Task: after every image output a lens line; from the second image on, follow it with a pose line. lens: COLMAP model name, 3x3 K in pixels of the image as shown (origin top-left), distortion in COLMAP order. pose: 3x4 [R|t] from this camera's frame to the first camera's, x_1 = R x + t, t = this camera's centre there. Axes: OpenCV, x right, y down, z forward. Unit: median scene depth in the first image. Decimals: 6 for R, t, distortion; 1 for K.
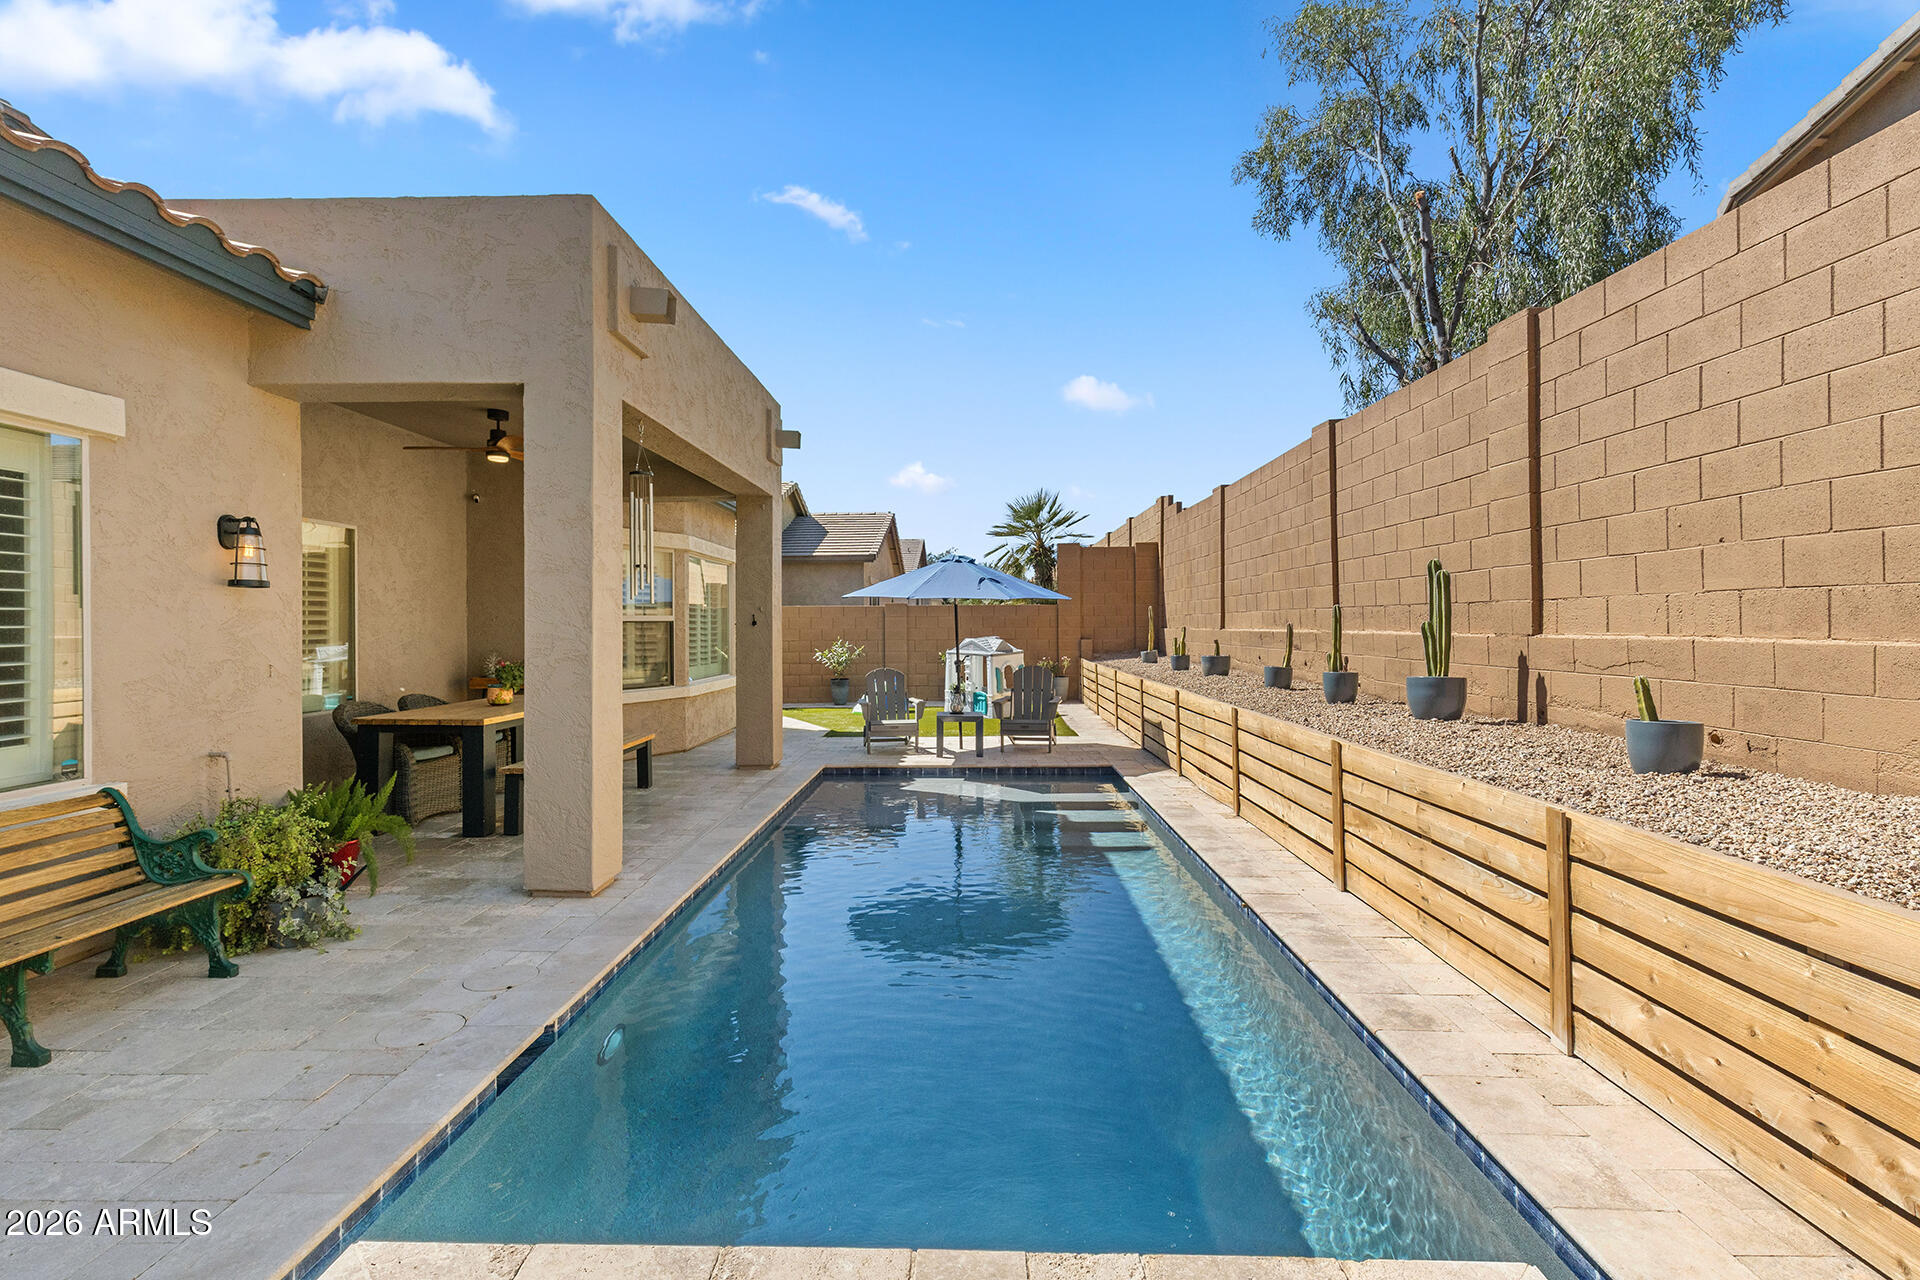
lens RADIAL K [[884.9, 0, 951.1], [0, 884.9, 628.9], [0, 0, 1]] dist [0.004748, -0.000037]
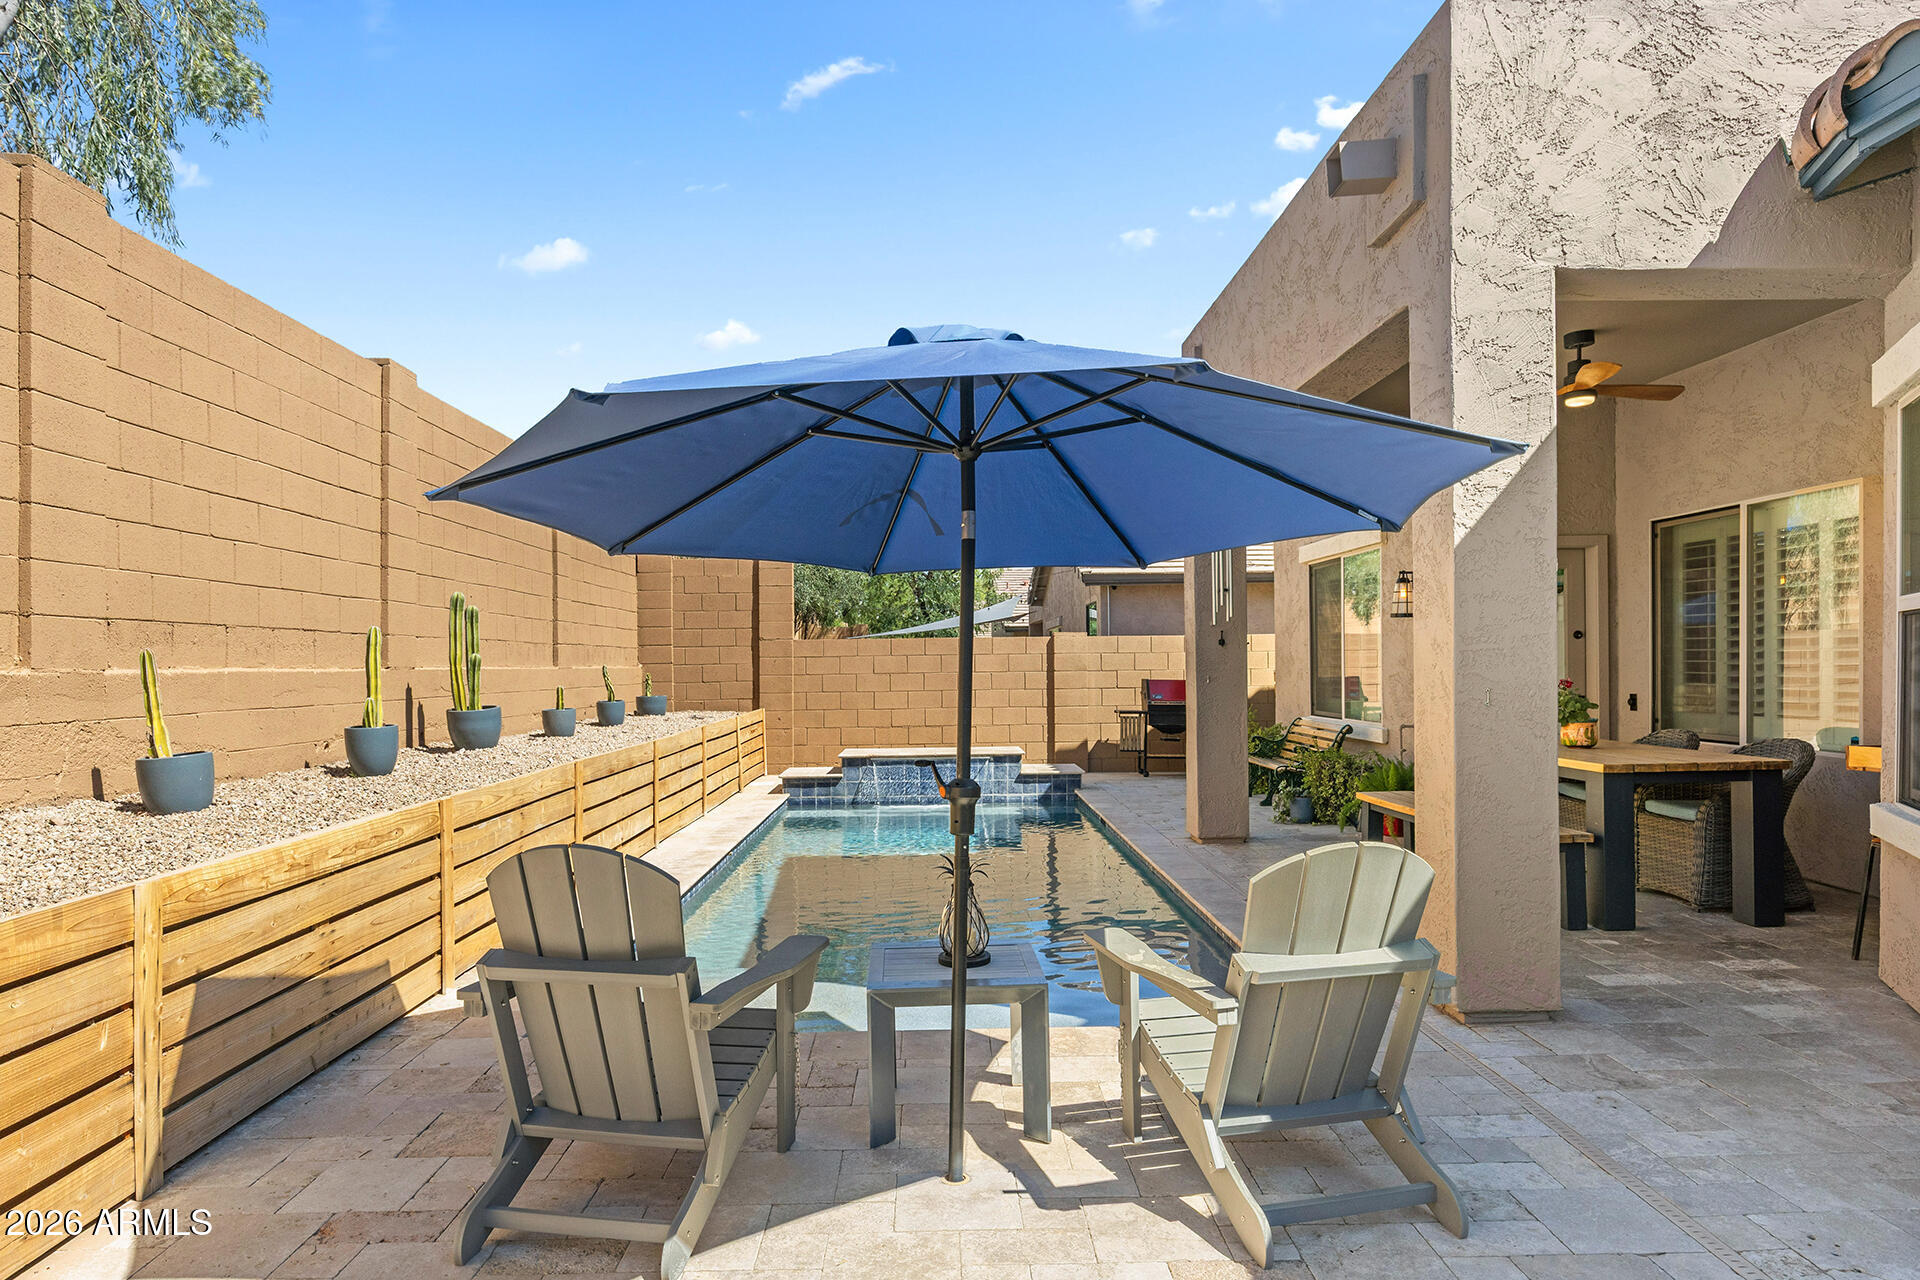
lens RADIAL K [[1142.9, 0, 952.0], [0, 1142.9, 673.9], [0, 0, 1]] dist [-0.001172, 0.001156]
pose [[-0.998948, 0.018624, -0.041911, 0.027617], [0.017997, 0.999721, 0.015291, 0.002819], [0.042184, 0.014521, -0.999004, 1.538388]]
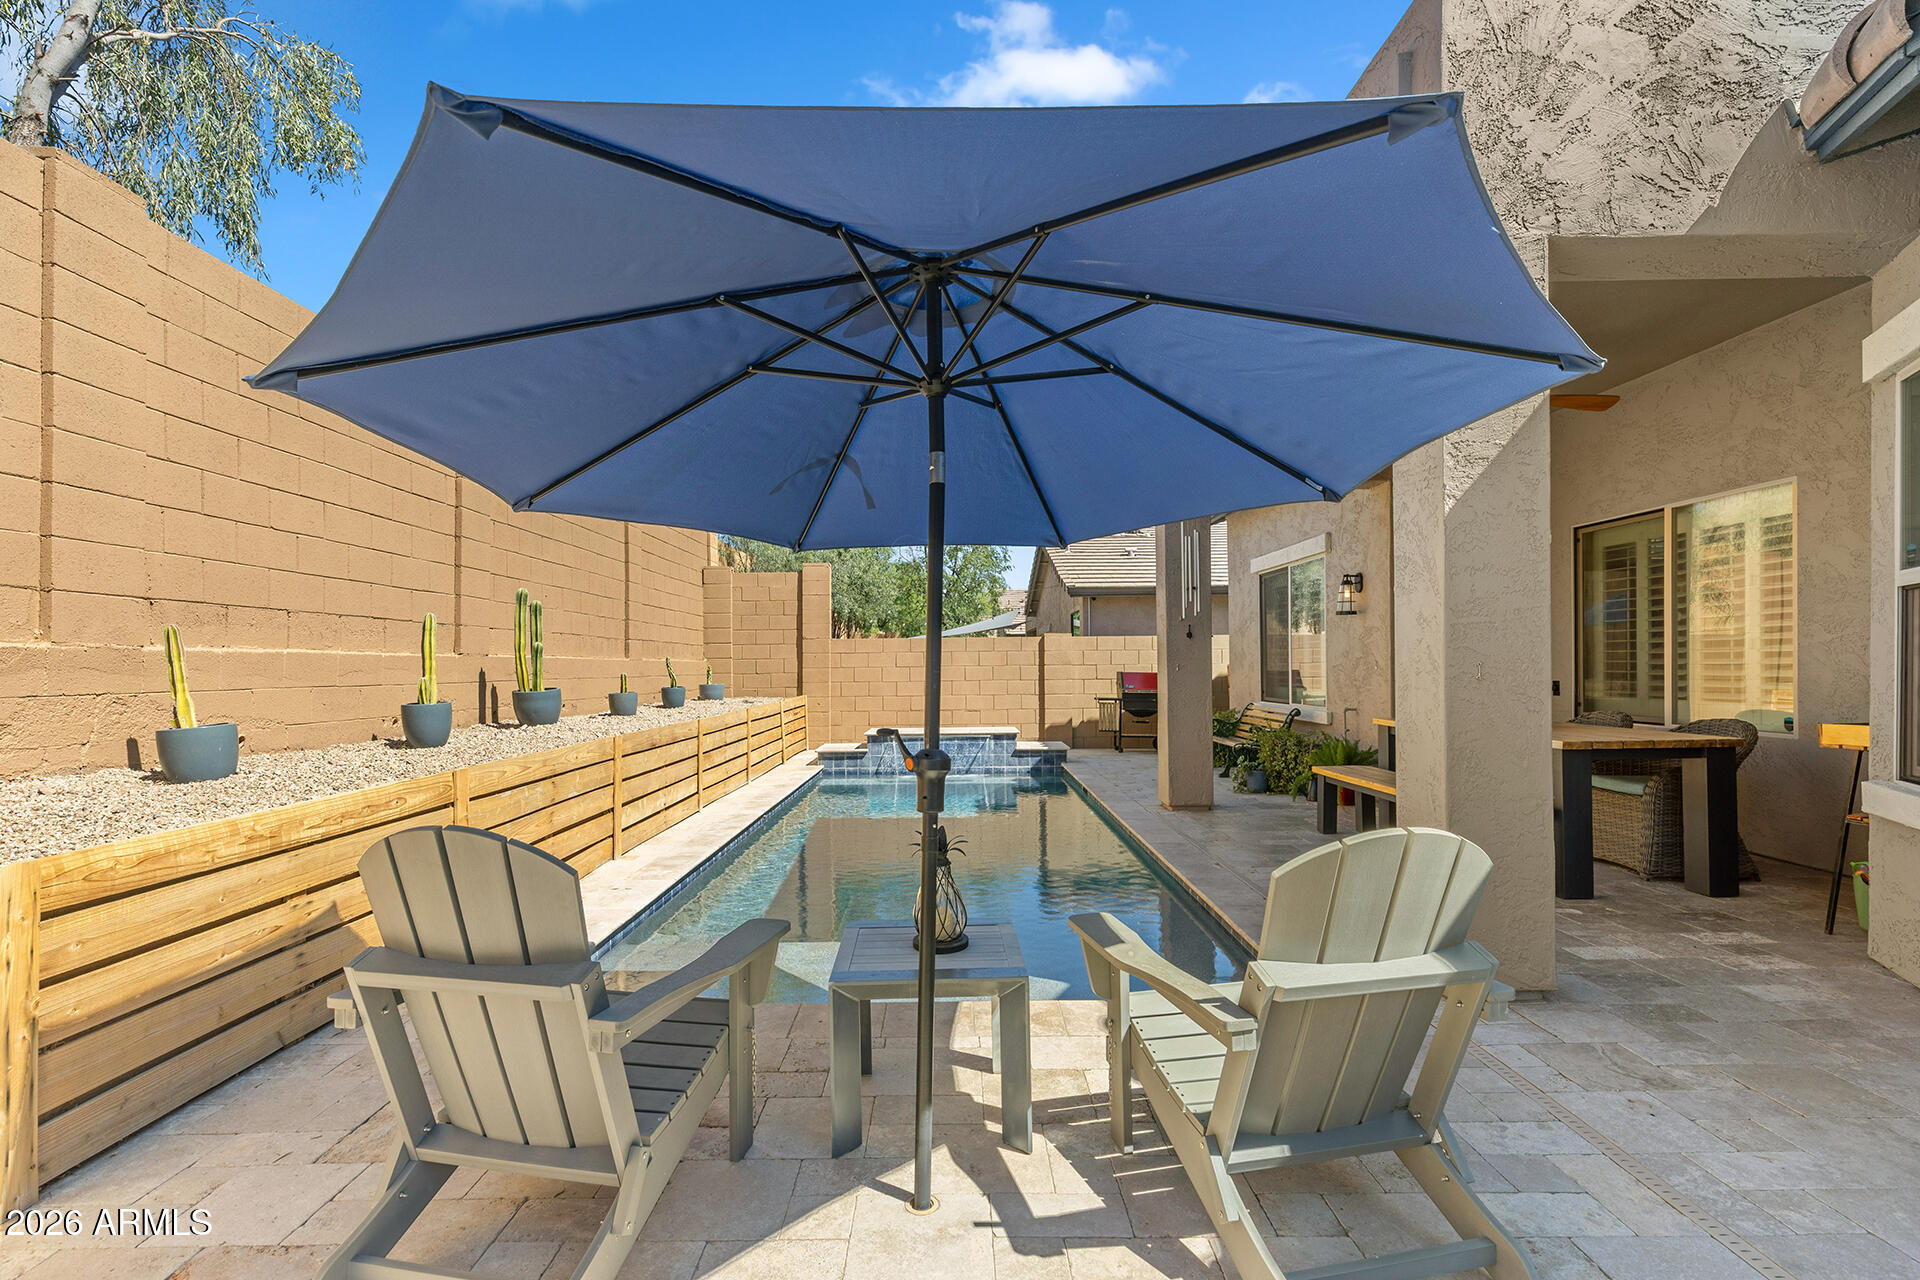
lens RADIAL K [[874.5, 0, 950.4], [0, 874.5, 664.9], [0, 0, 1]] dist [0.008375, -0.000646]
pose [[-0.999634, 0.015983, -0.021842, 0.010036], [0.015885, 0.999863, 0.004668, 0.016299], [0.021913, 0.004319, -0.999751, 1.427559]]
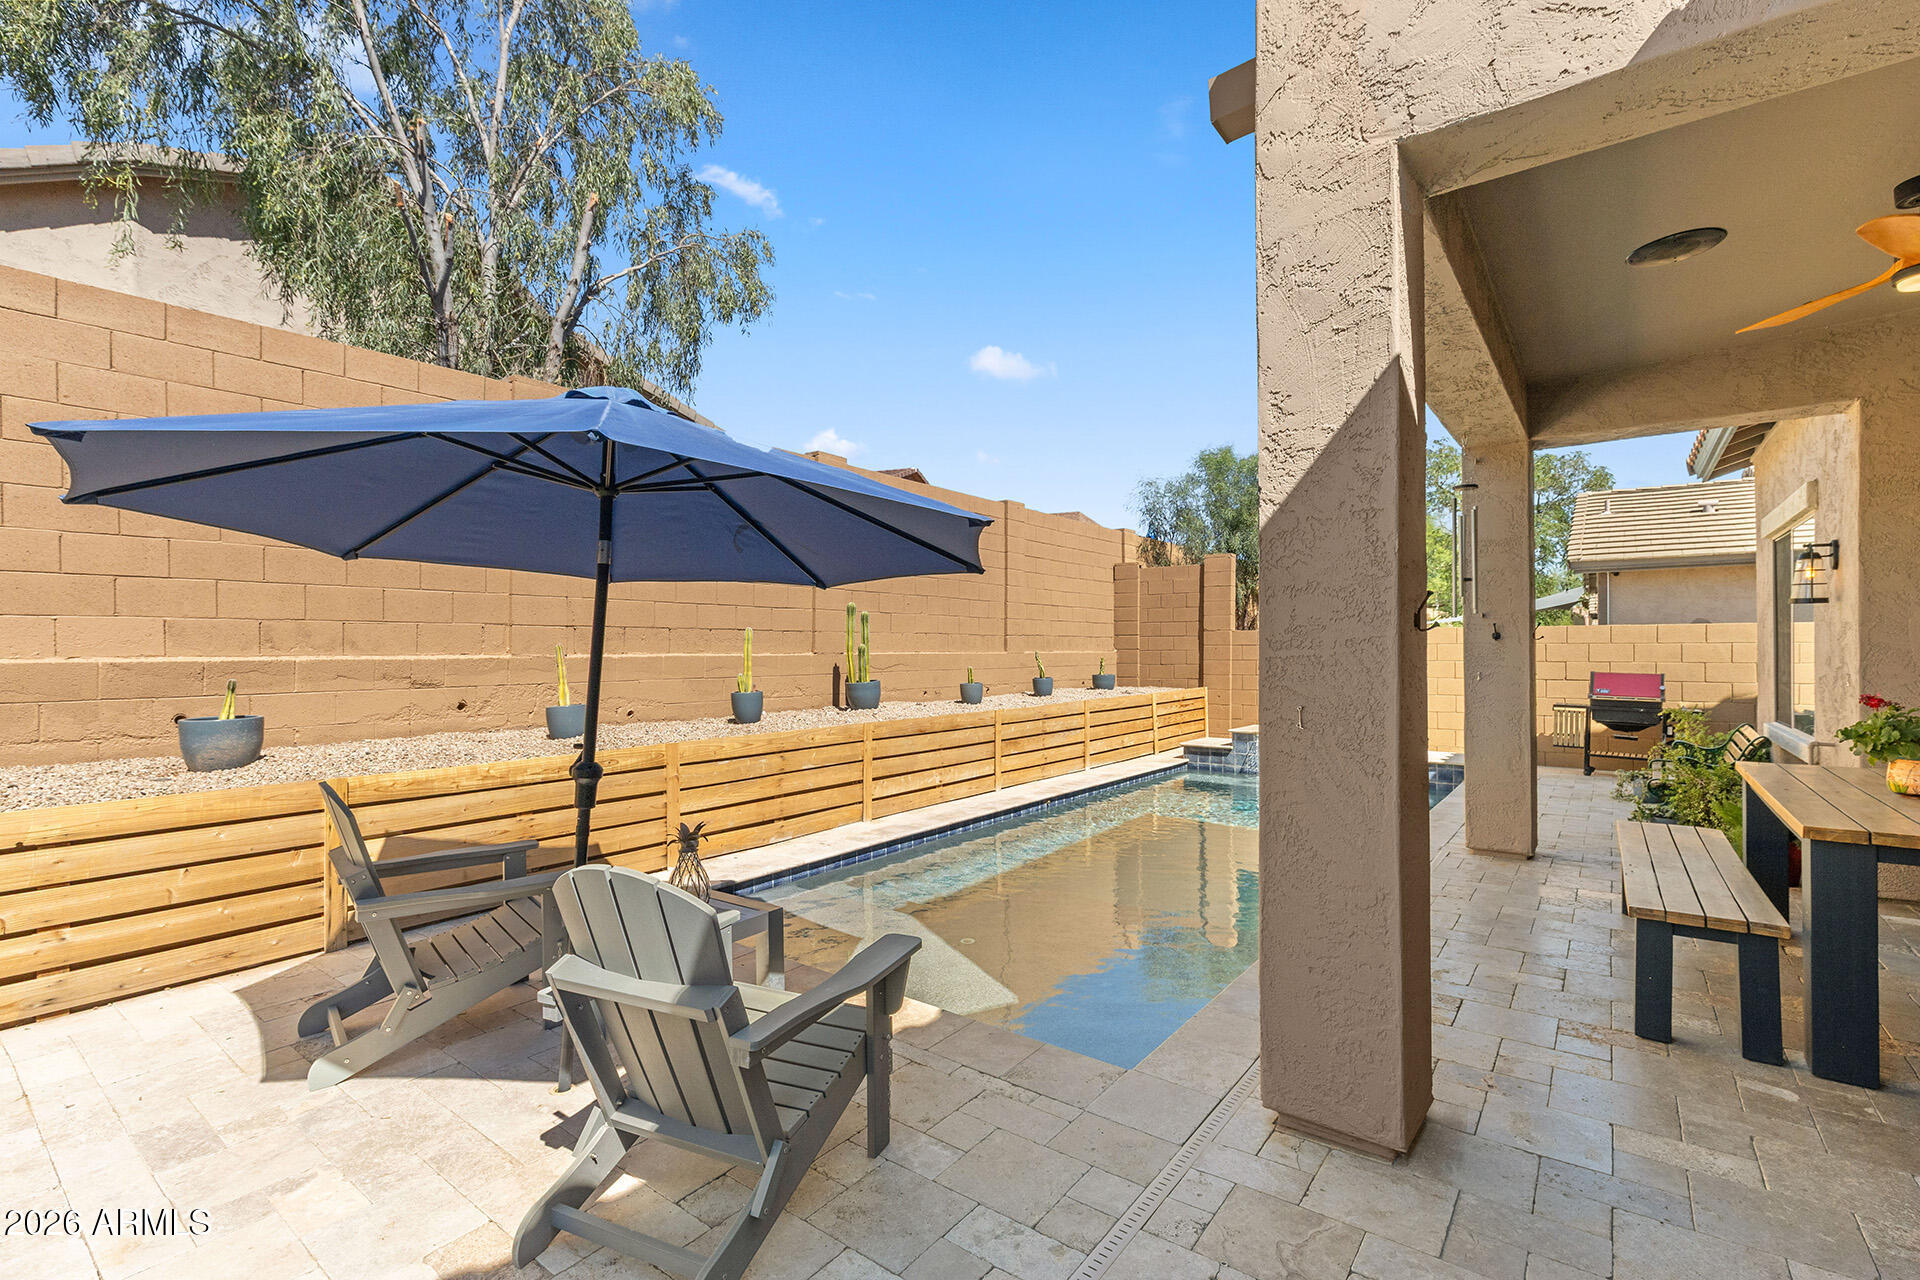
lens RADIAL K [[858.1, 0, 956.6], [0, 858.1, 645.9], [0, 0, 1]] dist [0.004685, 0.000206]
pose [[-0.809215, 0.010425, 0.587420, -0.291632], [0.010892, 0.999937, -0.002741, -0.000042], [-0.587411, 0.004180, -0.809278, 1.364696]]
